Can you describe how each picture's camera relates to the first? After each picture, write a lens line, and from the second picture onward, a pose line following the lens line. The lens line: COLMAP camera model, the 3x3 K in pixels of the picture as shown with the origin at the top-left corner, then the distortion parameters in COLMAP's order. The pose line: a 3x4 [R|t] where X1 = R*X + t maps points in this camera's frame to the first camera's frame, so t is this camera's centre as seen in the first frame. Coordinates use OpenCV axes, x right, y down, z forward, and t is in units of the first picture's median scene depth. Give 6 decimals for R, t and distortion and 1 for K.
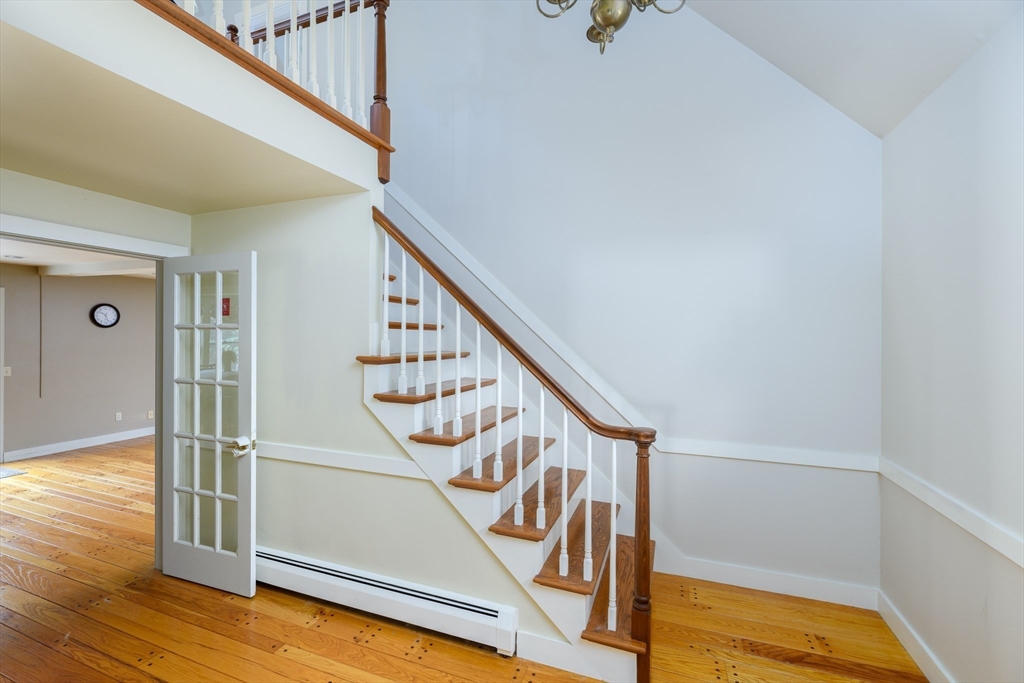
lens RADIAL K [[434.4, 0, 511.4], [0, 434.4, 341.9], [0, 0, 1]] dist [-0.000782, -0.000067]
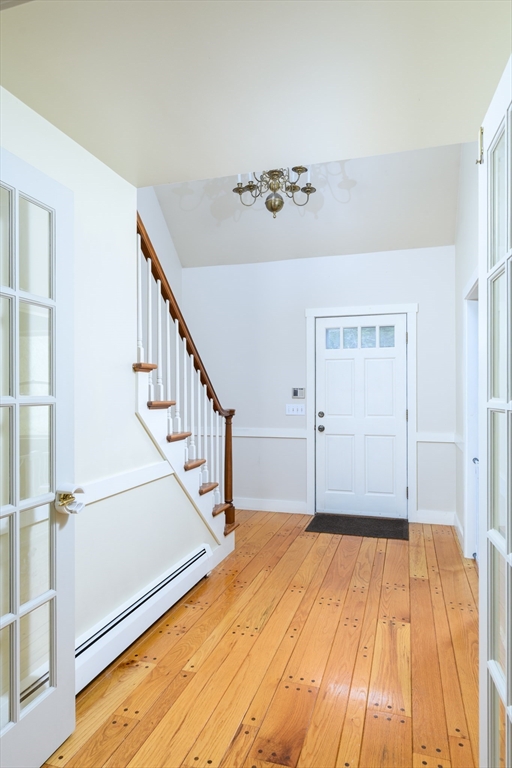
lens RADIAL K [[481.9, 0, 256.2], [0, 481.9, 385.9], [0, 0, 1]] dist [0.001196, 0.000605]
pose [[-0.063234, 0.001552, 0.997998, -1.446991], [0.000592, 0.999999, -0.001517, 0.089287], [-0.997999, 0.000495, -0.063235, 0.847061]]
